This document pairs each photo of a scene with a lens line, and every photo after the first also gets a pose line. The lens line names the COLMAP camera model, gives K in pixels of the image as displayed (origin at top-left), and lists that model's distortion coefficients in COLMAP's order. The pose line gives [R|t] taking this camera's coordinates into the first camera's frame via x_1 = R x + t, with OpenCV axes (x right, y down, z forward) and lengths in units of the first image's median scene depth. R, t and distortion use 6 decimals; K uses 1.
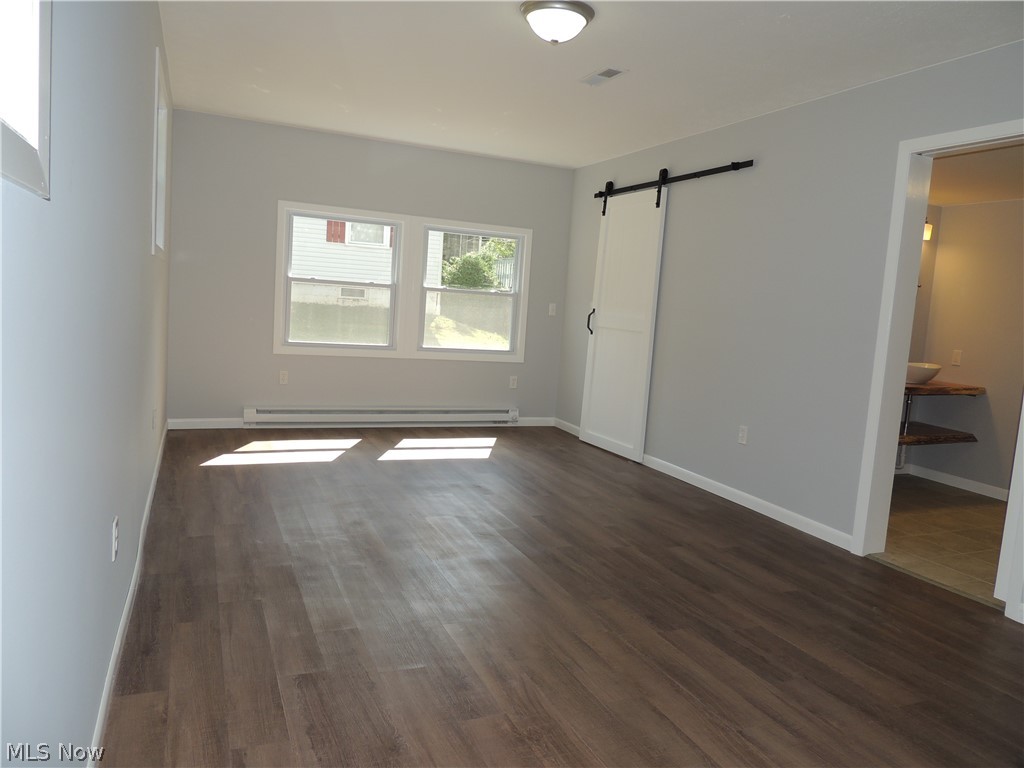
lens RADIAL K [[729.0, 0, 515.2], [0, 729.0, 383.2], [0, 0, 1]] dist [-0.030148, 0.011047]
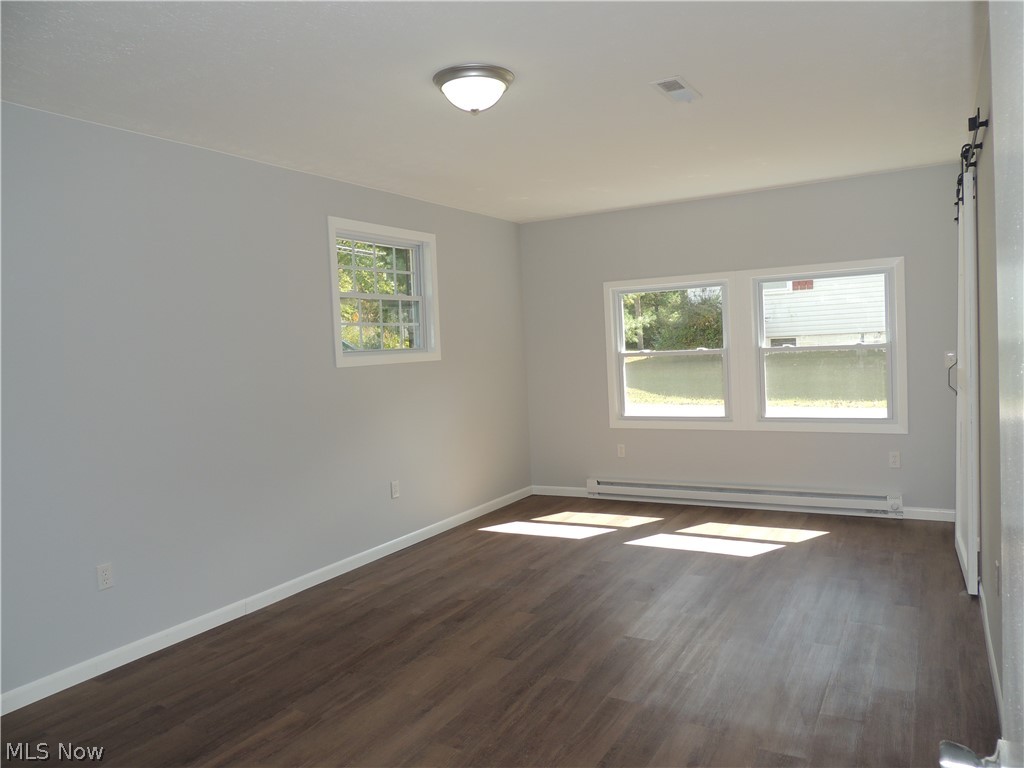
lens RADIAL K [[729.0, 0, 515.2], [0, 729.0, 383.2], [0, 0, 1]] dist [-0.030148, 0.011047]
pose [[0.581896, -0.053918, -0.811474, 0.436461], [-0.000500, 0.997776, -0.066655, -0.034445], [0.813263, 0.039192, 0.580575, 0.276642]]
